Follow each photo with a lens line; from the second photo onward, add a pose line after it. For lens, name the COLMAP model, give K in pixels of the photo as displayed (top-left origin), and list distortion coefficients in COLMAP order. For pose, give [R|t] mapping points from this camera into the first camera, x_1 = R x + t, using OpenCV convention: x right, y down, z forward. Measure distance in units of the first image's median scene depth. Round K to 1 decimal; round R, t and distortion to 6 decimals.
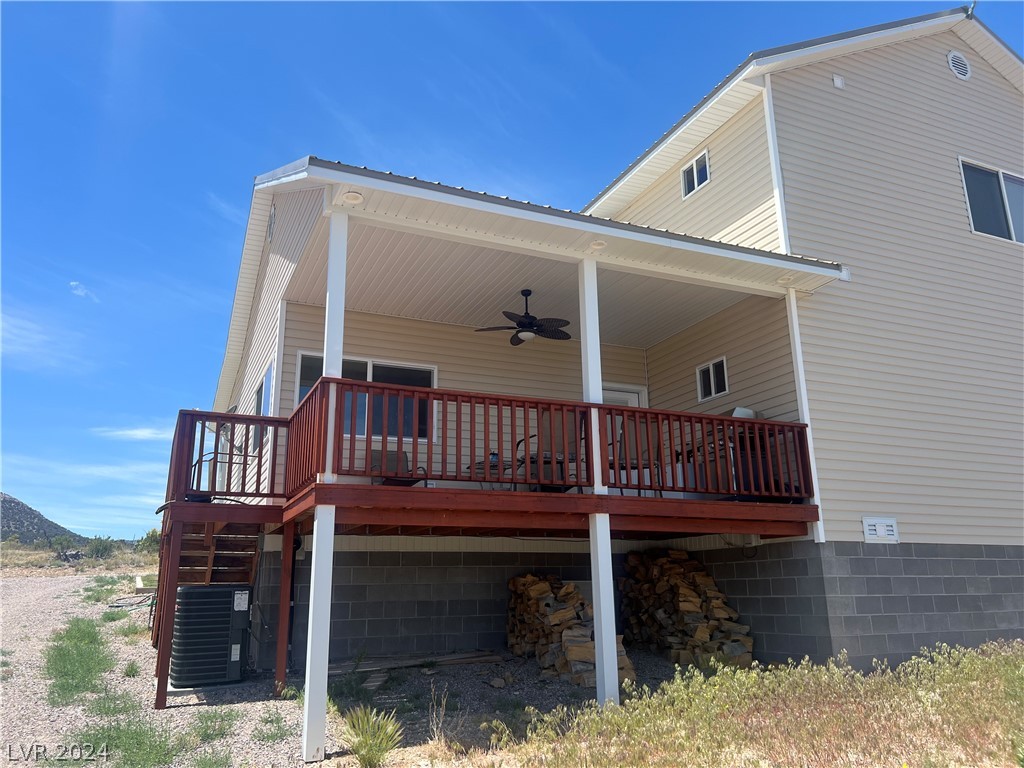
lens RADIAL K [[769.8, 0, 516.7], [0, 769.8, 398.3], [0, 0, 1]] dist [0.108723, -0.160344]
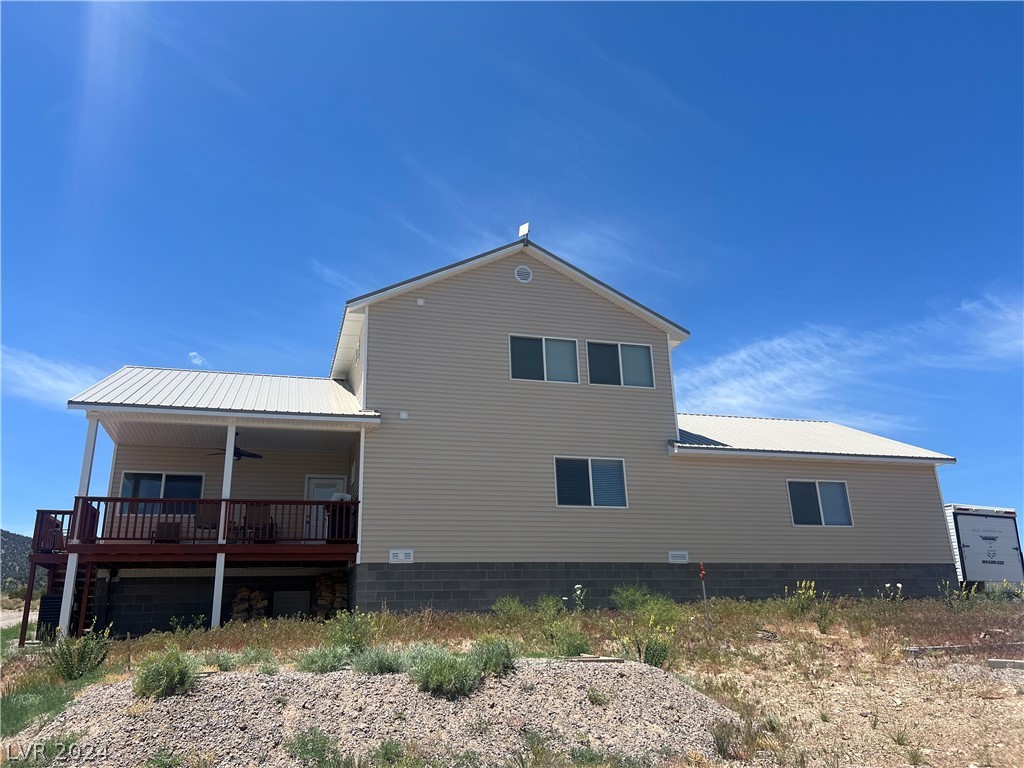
lens RADIAL K [[769.8, 0, 516.7], [0, 769.8, 398.3], [0, 0, 1]] dist [0.108723, -0.160344]
pose [[0.989297, -0.053873, -0.135605, 1.001064], [0.047129, 0.997510, -0.052465, -0.097985], [0.138094, 0.045512, 0.989373, -0.812600]]
